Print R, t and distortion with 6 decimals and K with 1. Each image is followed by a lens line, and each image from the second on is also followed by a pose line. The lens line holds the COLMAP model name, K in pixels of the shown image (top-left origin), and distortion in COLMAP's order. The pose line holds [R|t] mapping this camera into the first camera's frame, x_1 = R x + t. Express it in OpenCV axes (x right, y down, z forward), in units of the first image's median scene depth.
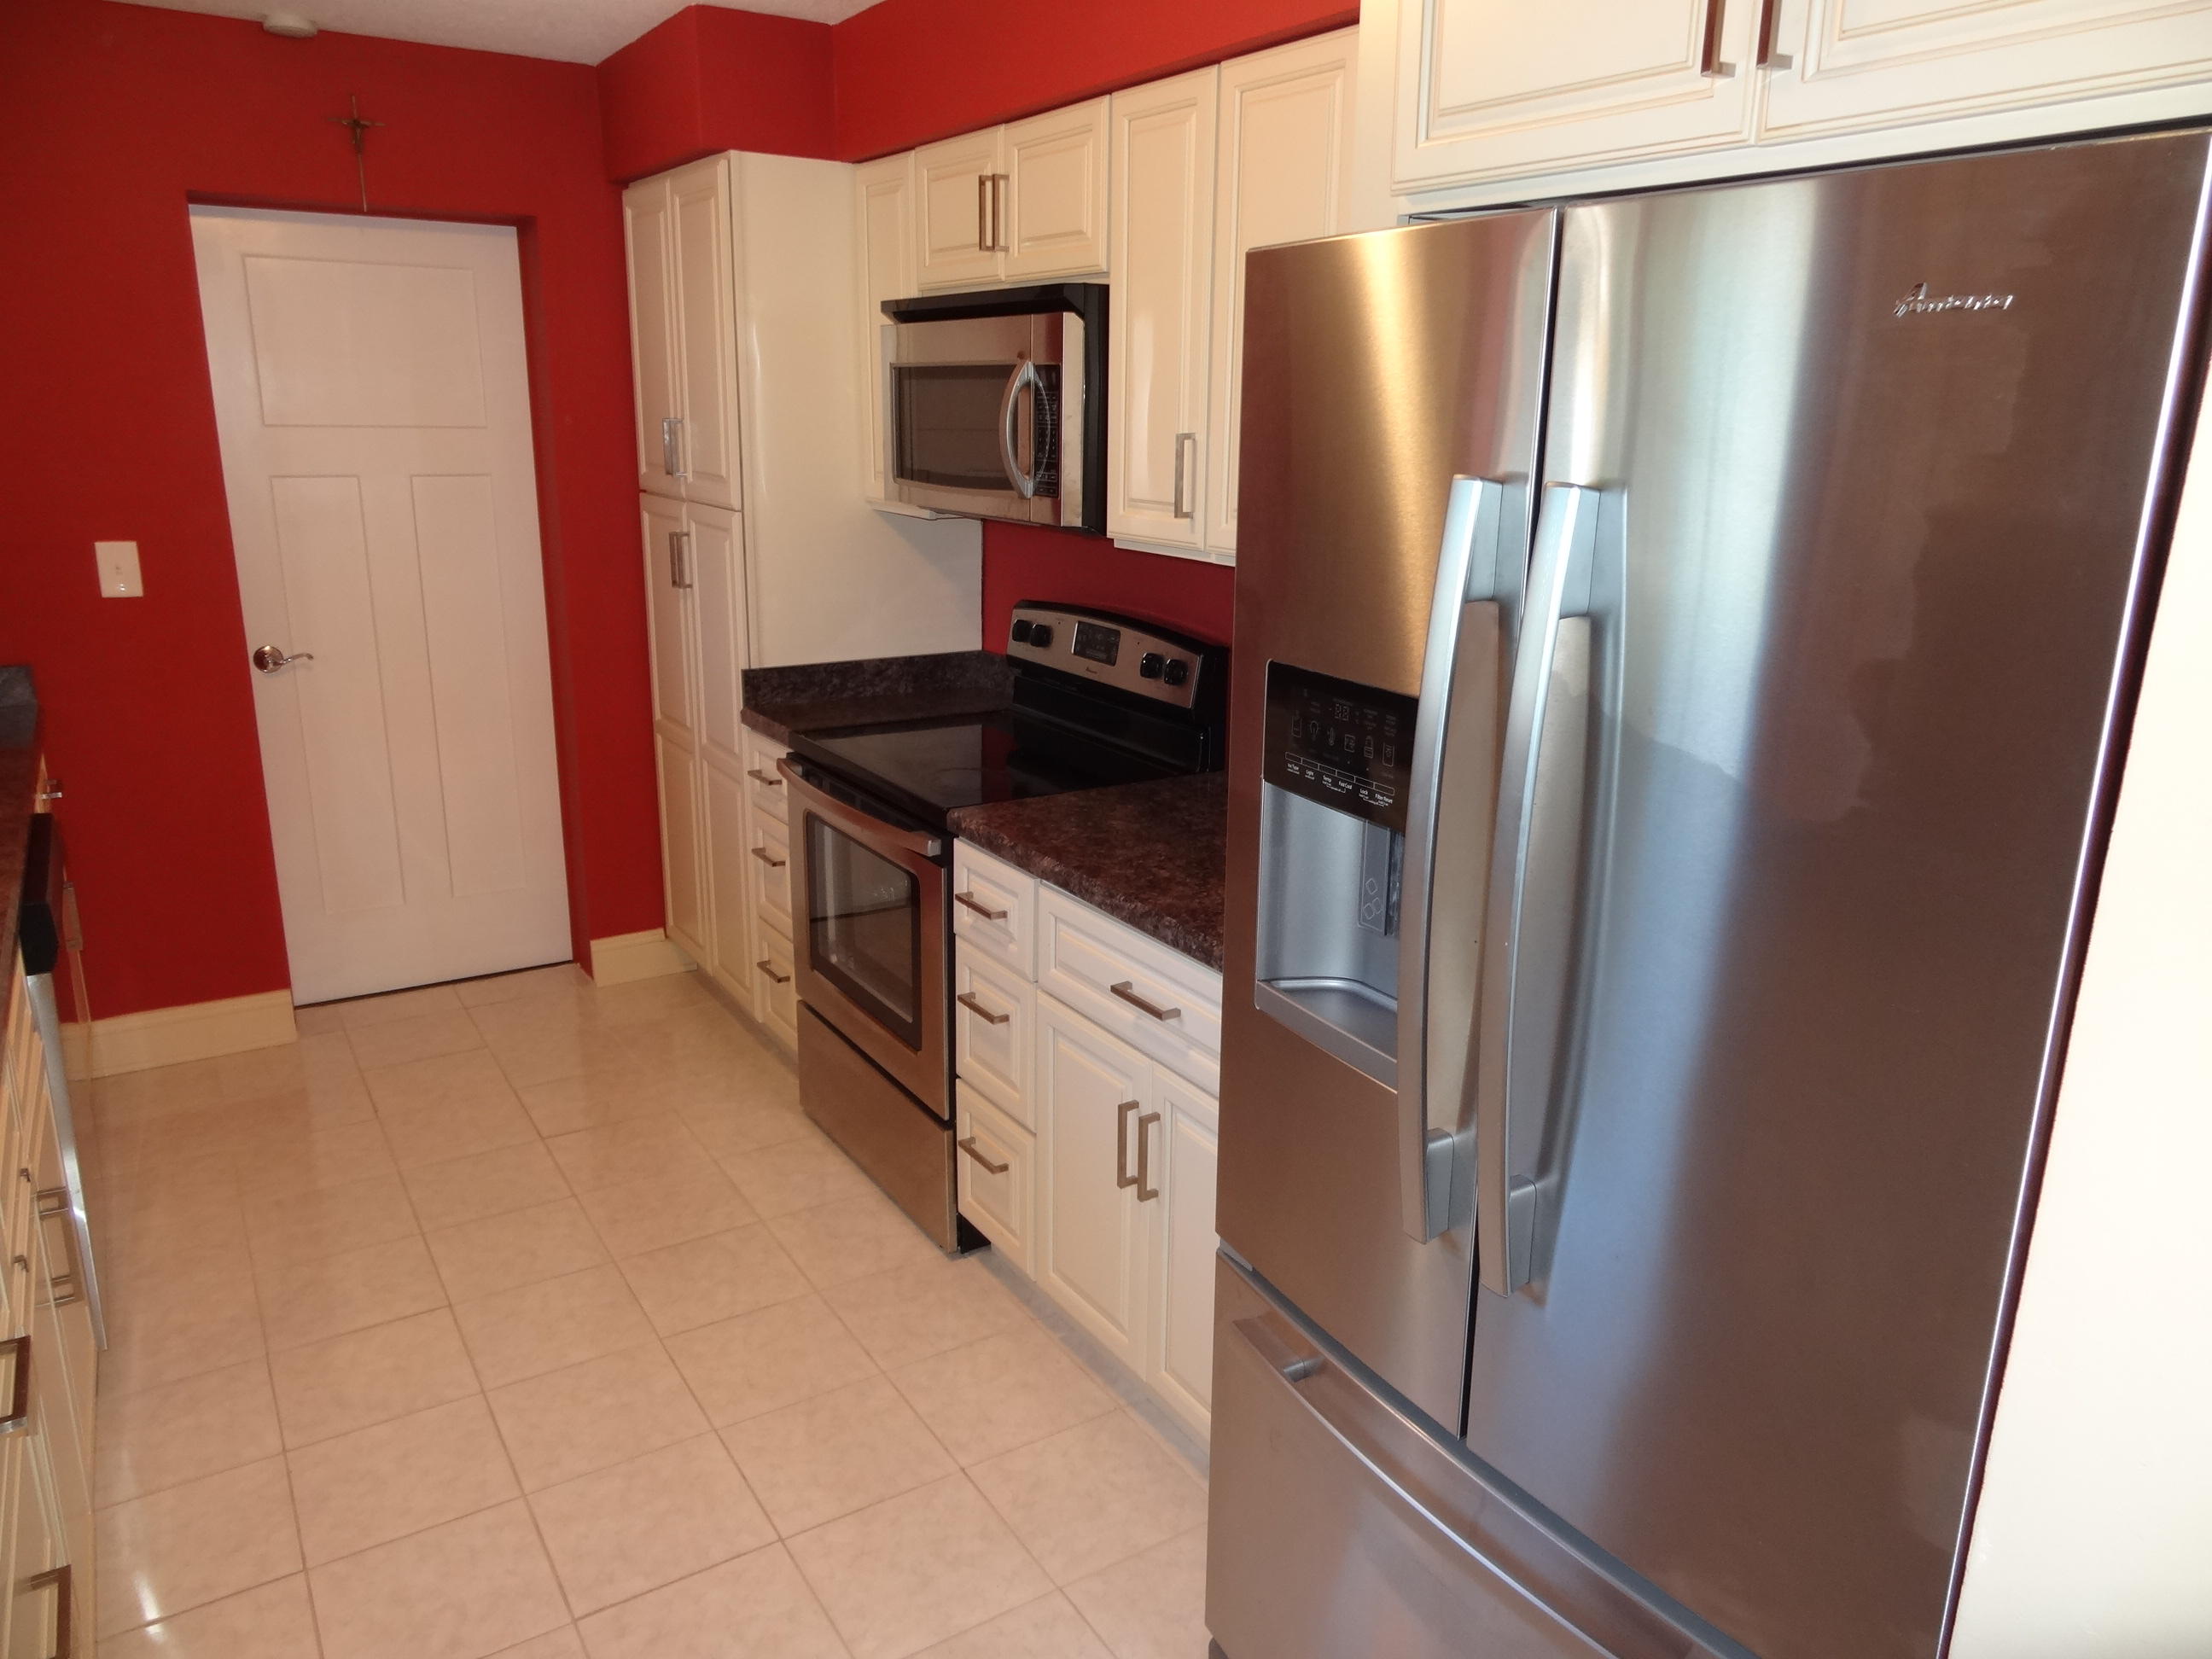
lens RADIAL K [[1524.2, 0, 1124.2], [0, 1524.2, 815.7], [0, 0, 1]] dist [-0.023036, 0.023236]
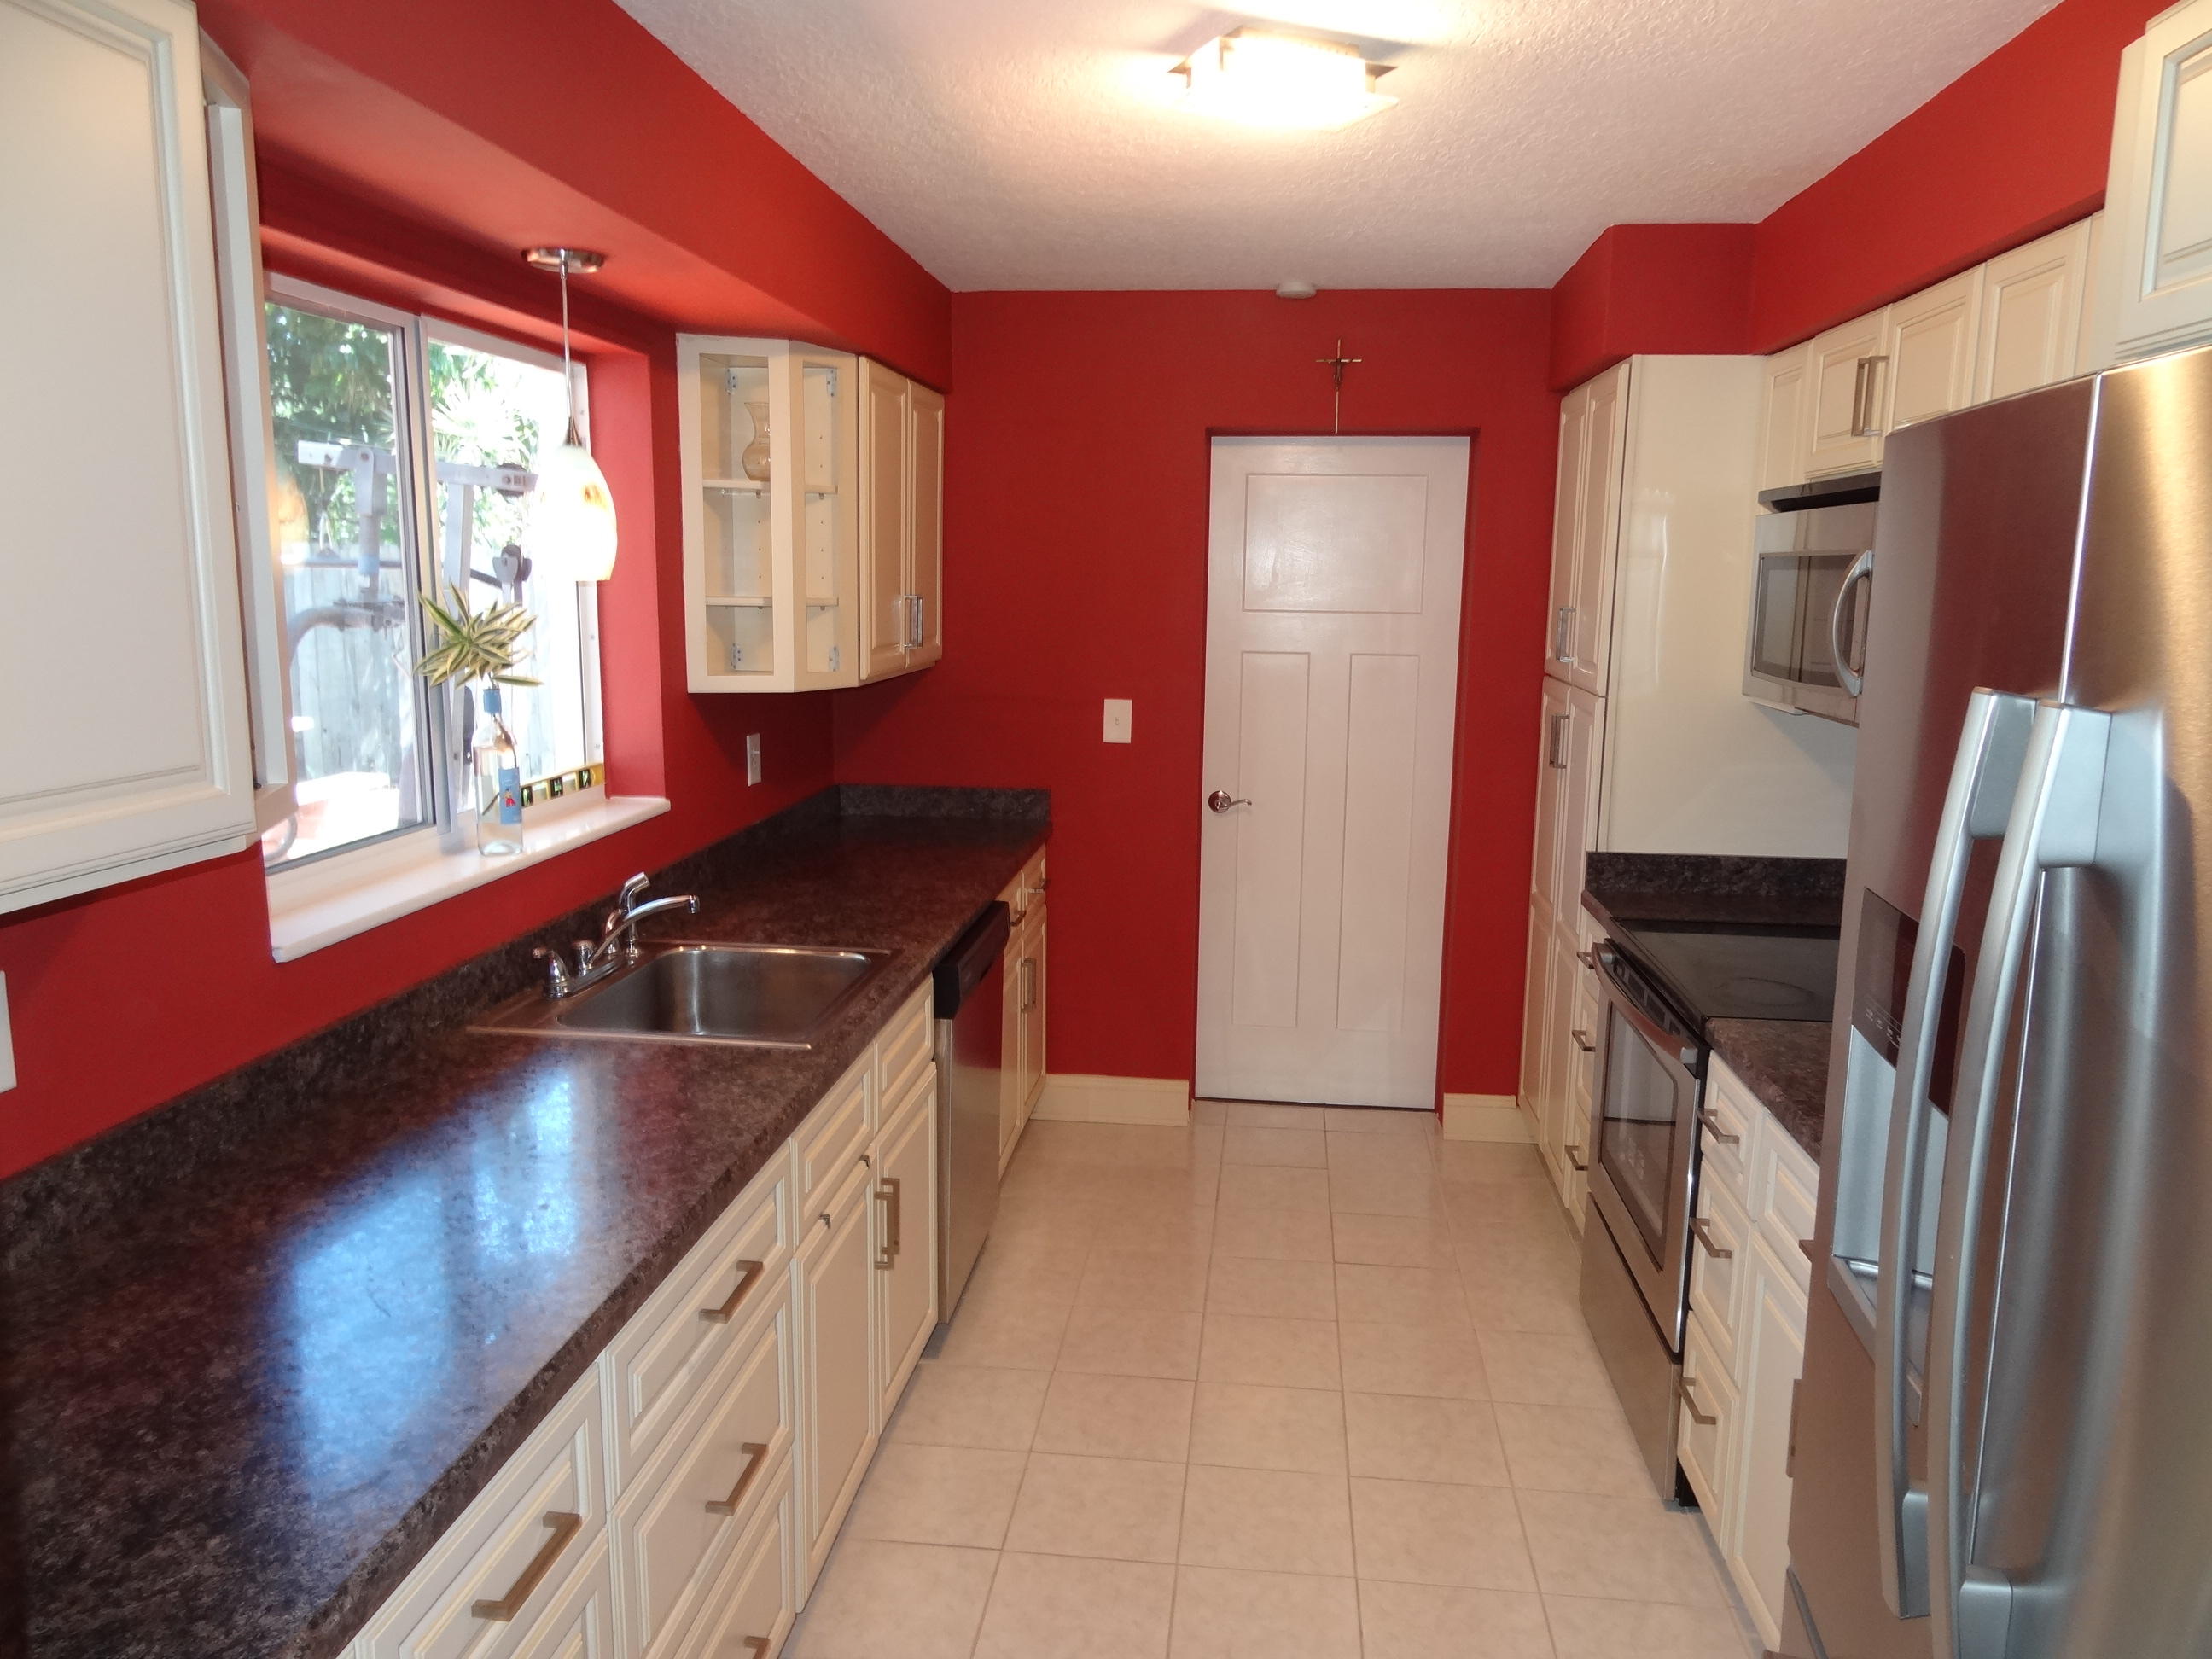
lens RADIAL K [[1524.2, 0, 1124.2], [0, 1524.2, 815.7], [0, 0, 1]] dist [-0.023036, 0.023236]
pose [[0.778584, 0.090191, -0.621025, 0.135456], [-0.161680, 0.985039, -0.059642, -0.009844], [0.606355, 0.146843, 0.781518, 0.023062]]
